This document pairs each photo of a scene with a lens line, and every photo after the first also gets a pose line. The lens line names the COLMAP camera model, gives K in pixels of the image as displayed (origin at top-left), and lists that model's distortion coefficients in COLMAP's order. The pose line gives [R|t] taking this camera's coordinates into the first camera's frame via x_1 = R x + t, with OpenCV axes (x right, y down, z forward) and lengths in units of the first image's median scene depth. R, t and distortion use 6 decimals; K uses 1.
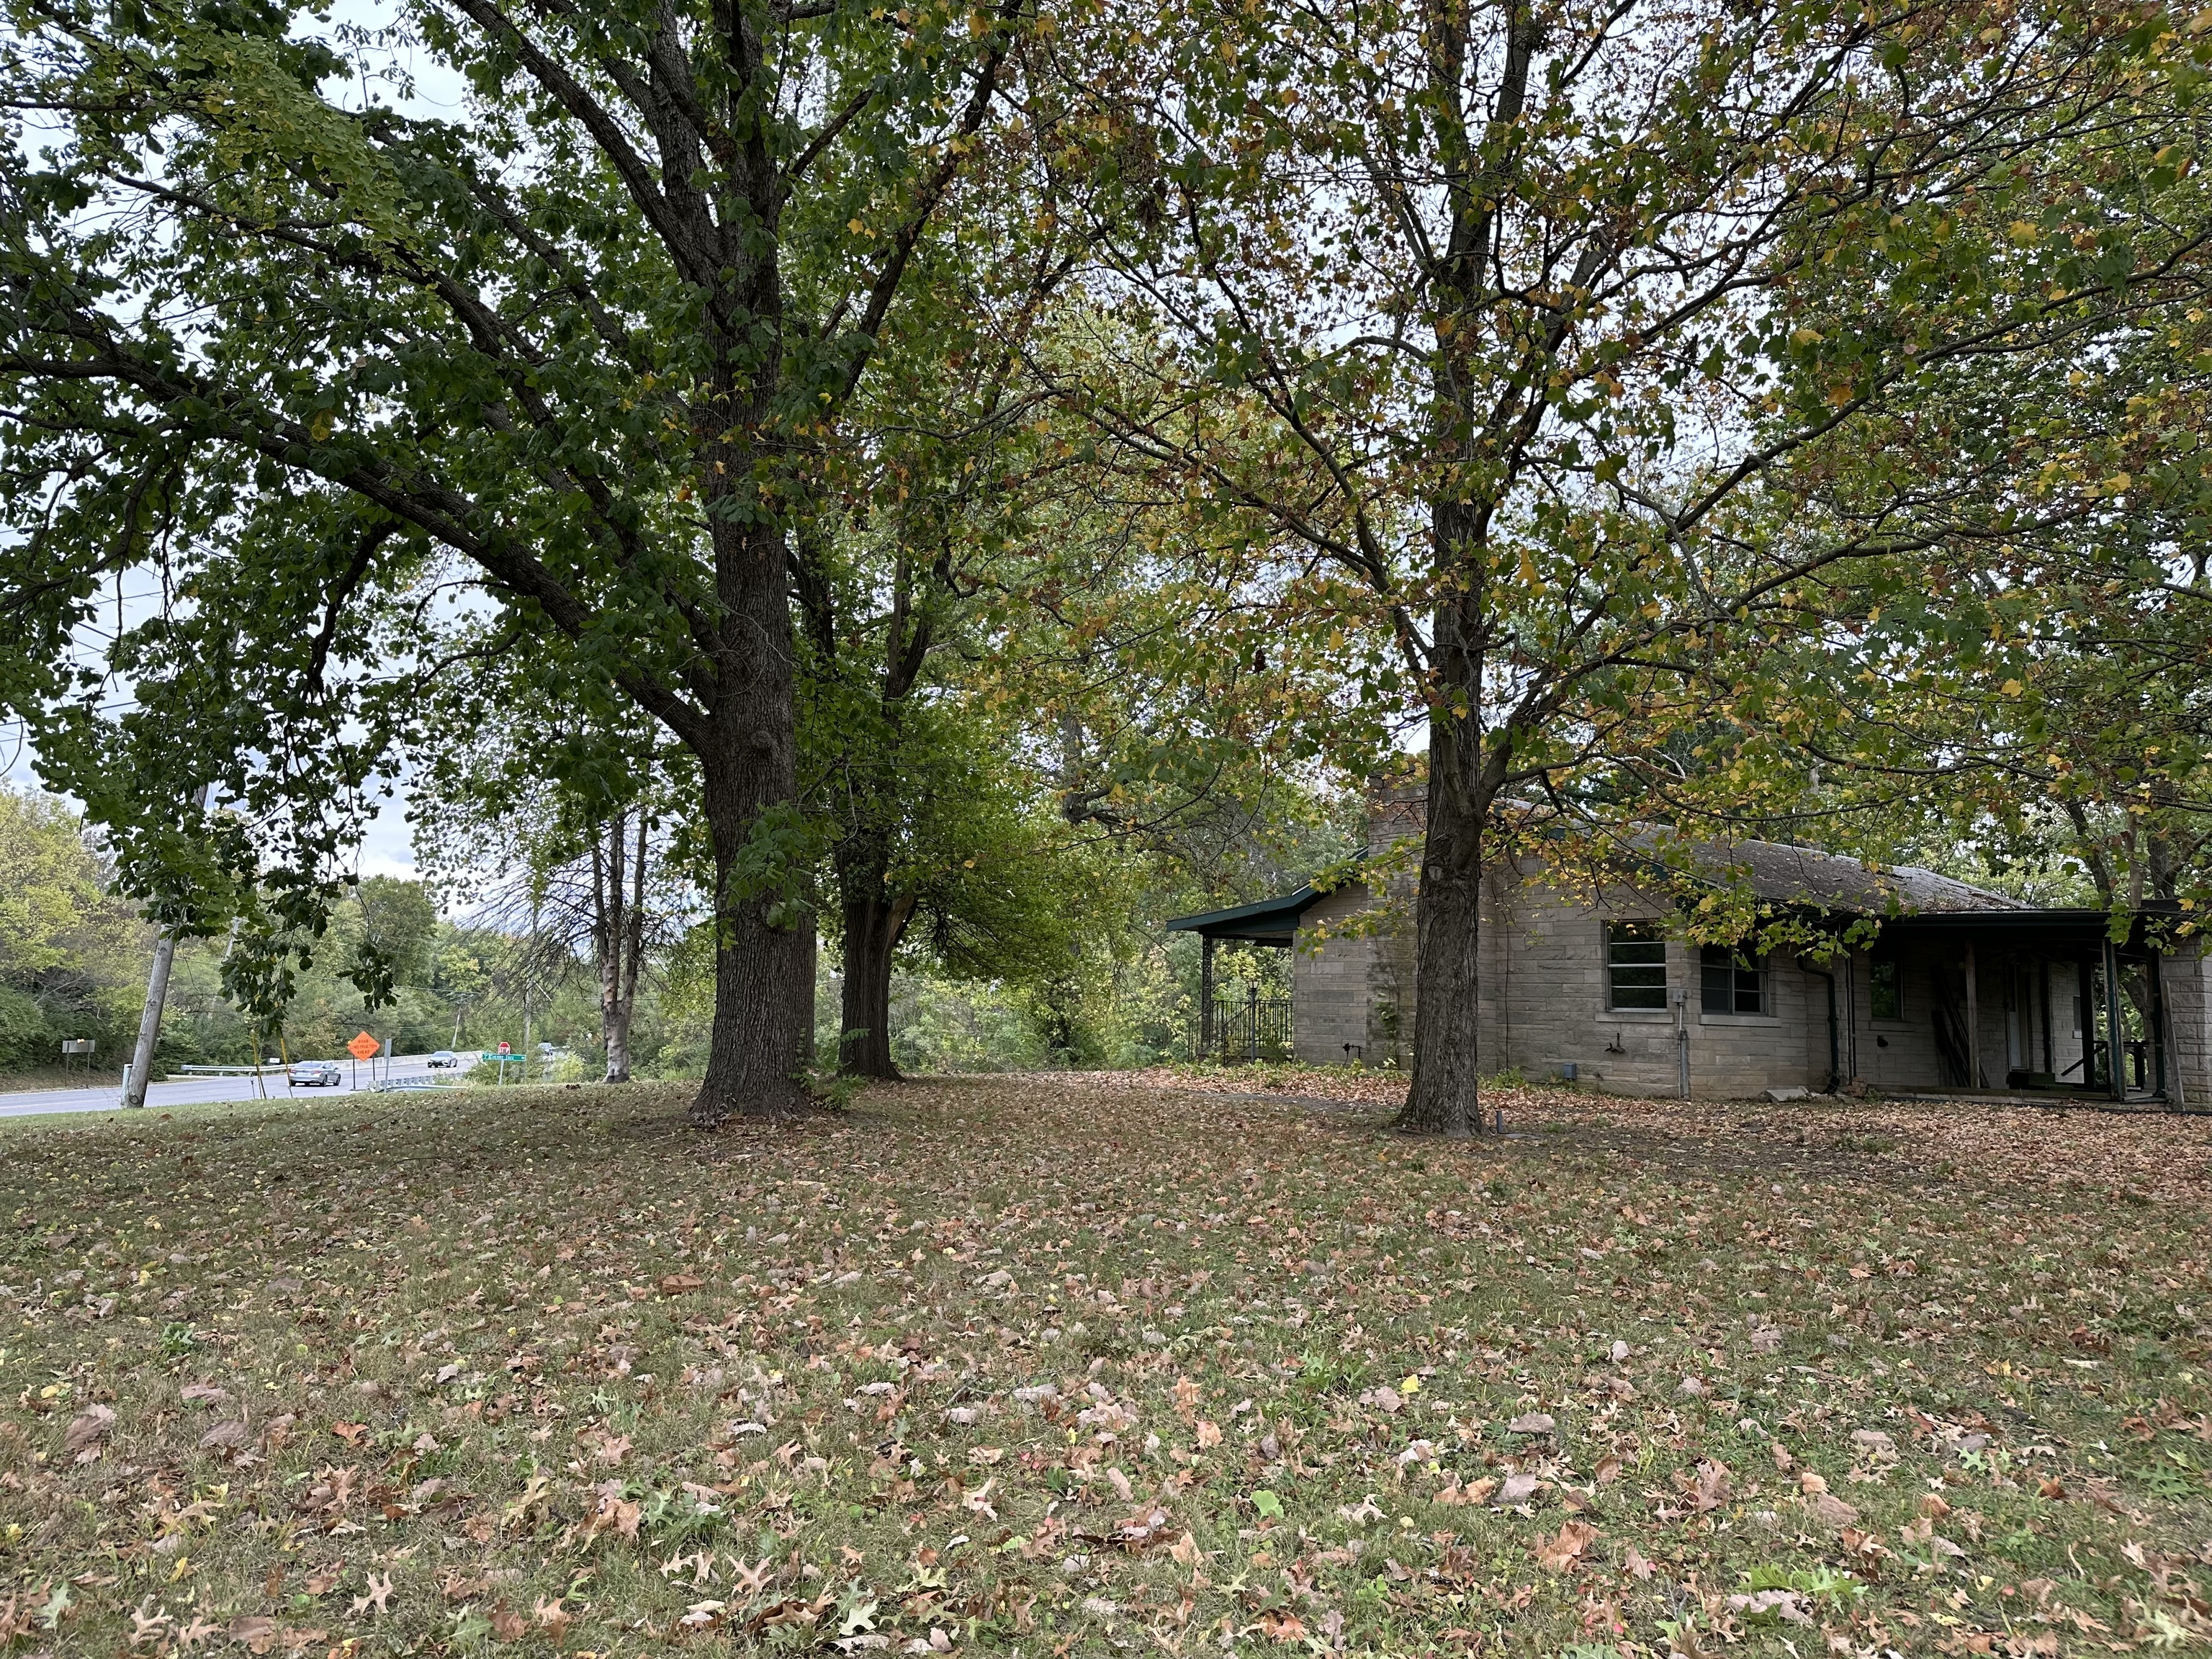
lens RADIAL K [[1543.9, 0, 1098.8], [0, 1543.9, 825.4], [0, 0, 1]] dist [0.005691, -0.018406]
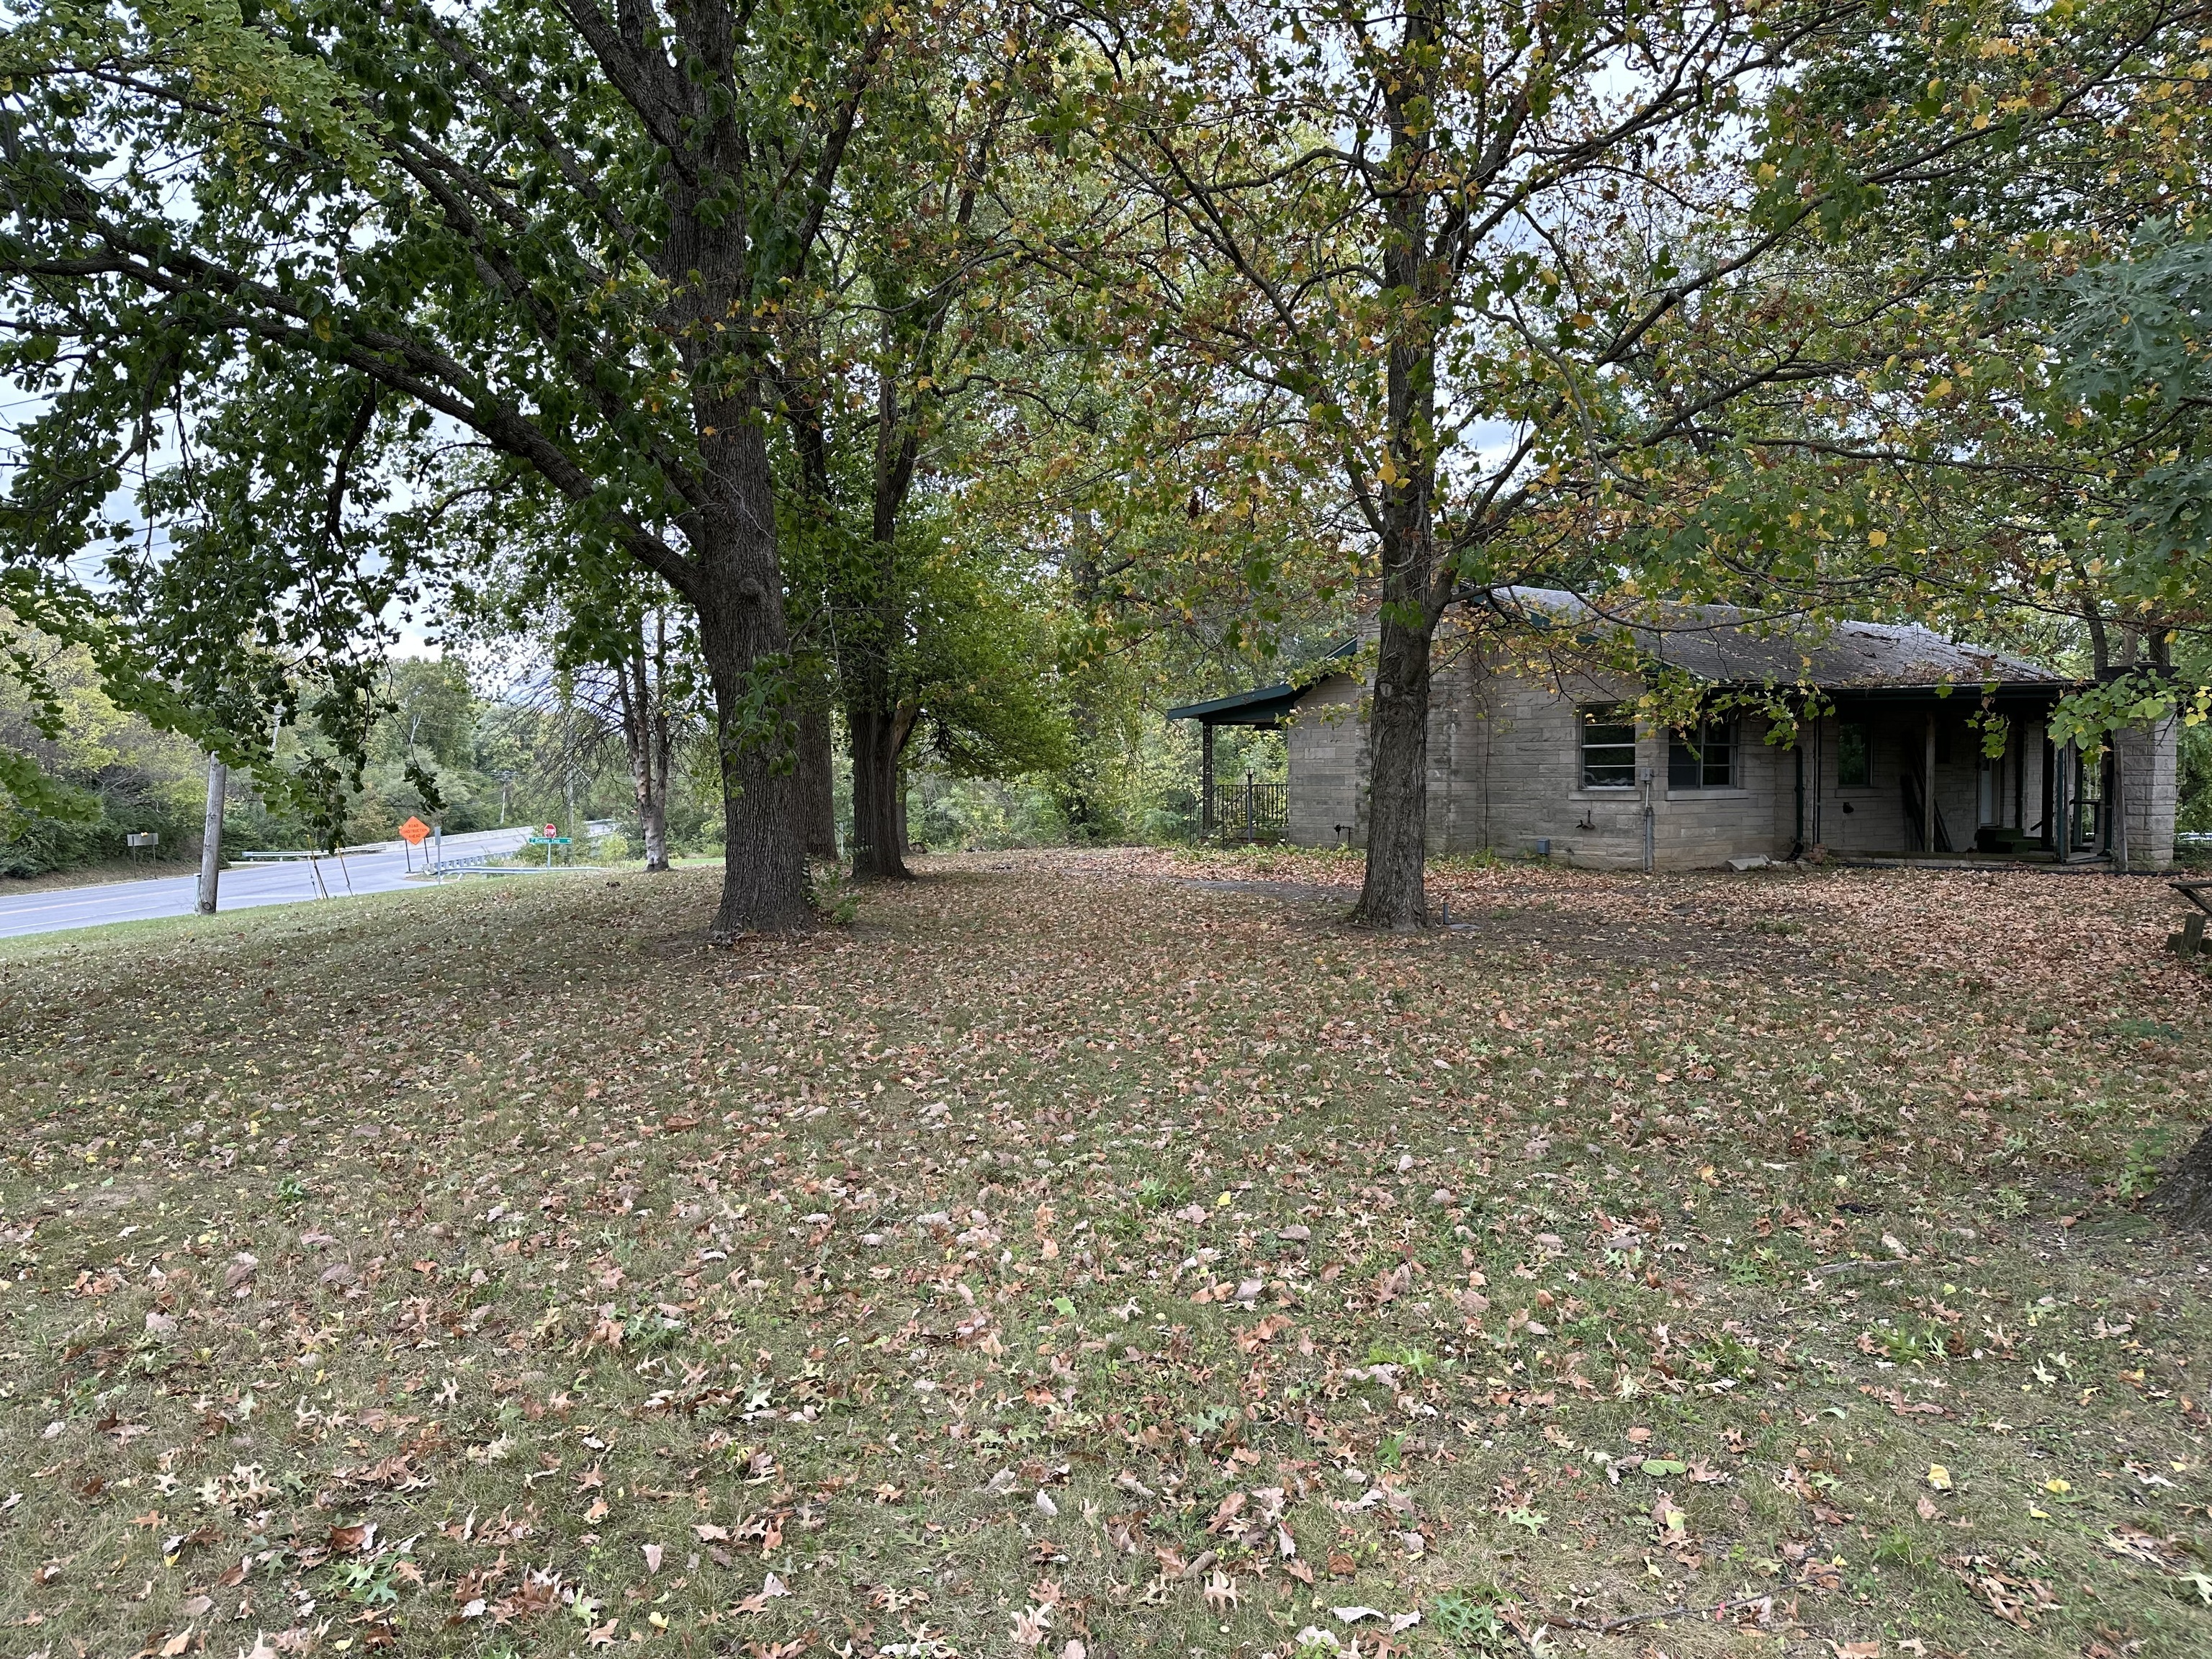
lens RADIAL K [[1543.9, 0, 1094.7], [0, 1543.9, 838.7], [0, 0, 1]] dist [0.005691, -0.018406]
pose [[0.999108, -0.032748, -0.026667, 0.072010], [0.036691, 0.985756, 0.164130, -0.084094], [0.020913, -0.164962, 0.986078, -0.127376]]
